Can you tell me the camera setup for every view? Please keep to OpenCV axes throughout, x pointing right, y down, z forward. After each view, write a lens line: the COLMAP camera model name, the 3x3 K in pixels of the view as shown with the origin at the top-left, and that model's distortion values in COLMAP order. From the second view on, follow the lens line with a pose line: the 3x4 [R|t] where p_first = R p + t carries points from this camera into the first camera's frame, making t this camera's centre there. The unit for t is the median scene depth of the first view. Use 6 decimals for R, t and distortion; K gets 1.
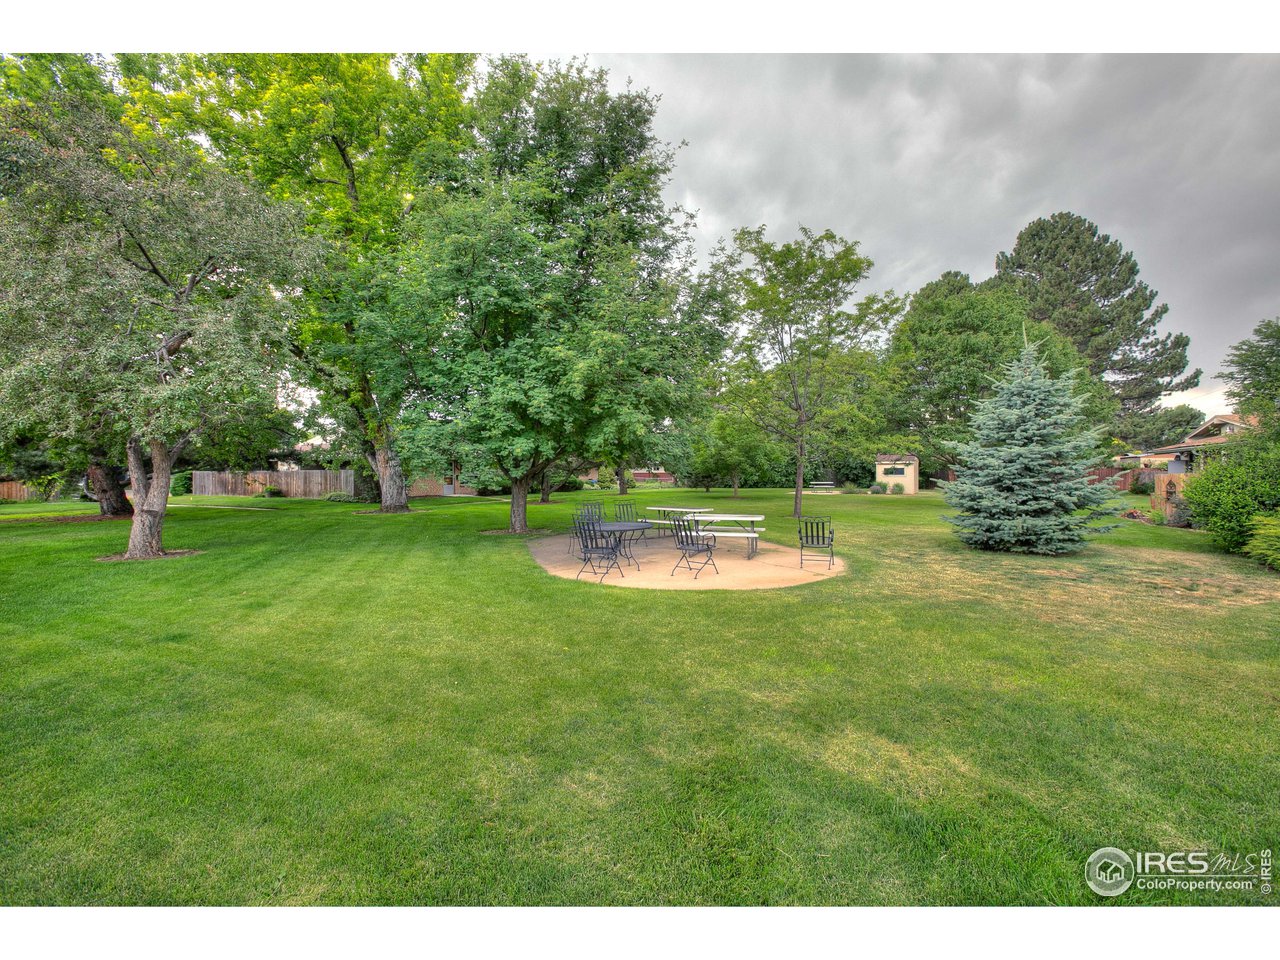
lens RADIAL K [[599.1, 0, 635.3], [0, 599.1, 483.0], [0, 0, 1]] dist [-0.000524, 0.000940]
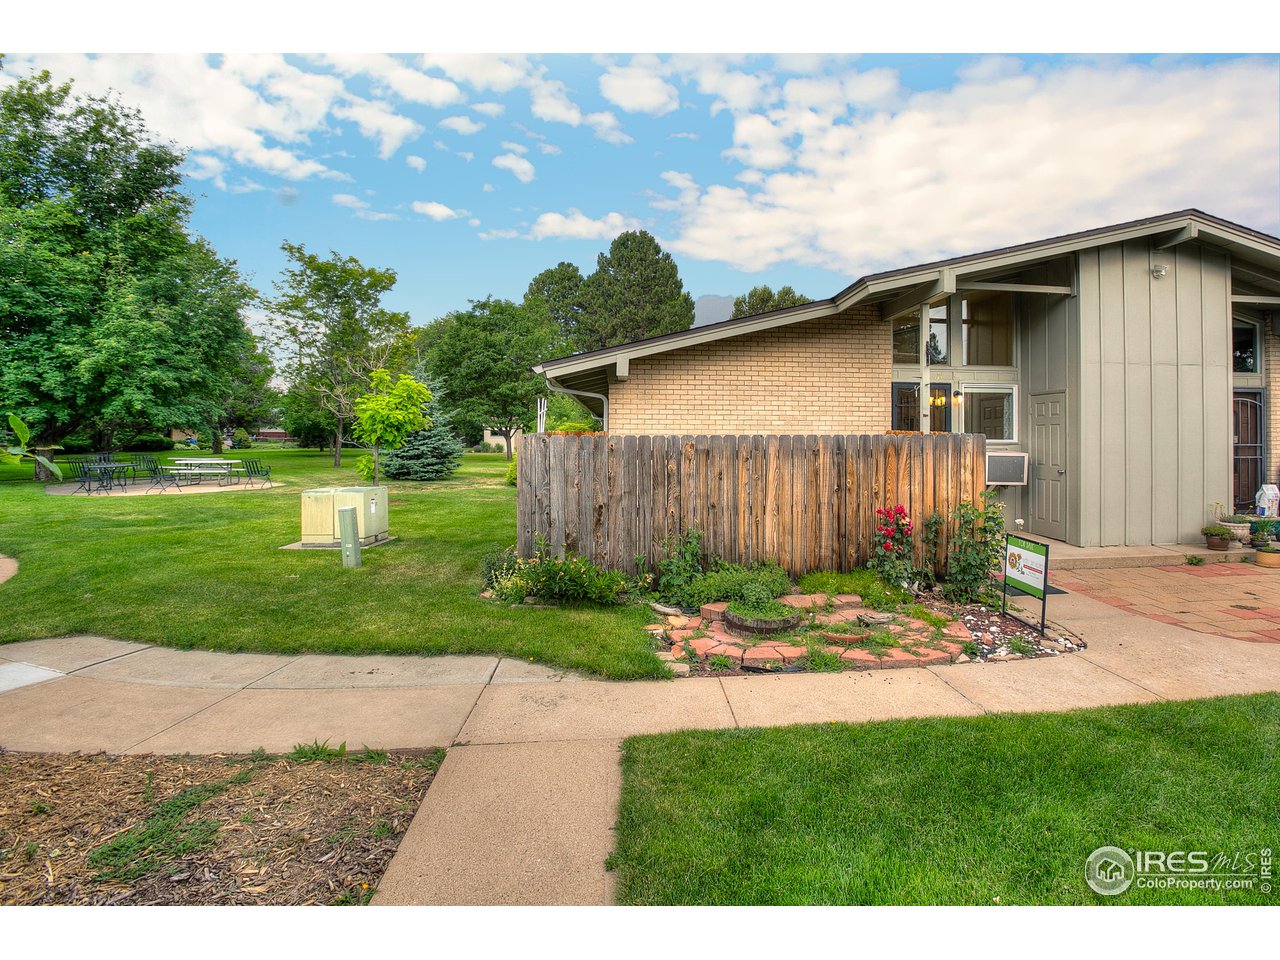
lens RADIAL K [[641.4, 0, 639.8], [0, 641.4, 445.3], [0, 0, 1]] dist [-0.000845, 0.016402]
pose [[0.874548, 0.002111, 0.484934, 0.311408], [-0.002872, 0.999996, 0.000826, 0.009236], [-0.484930, -0.002115, 0.874550, -1.017507]]
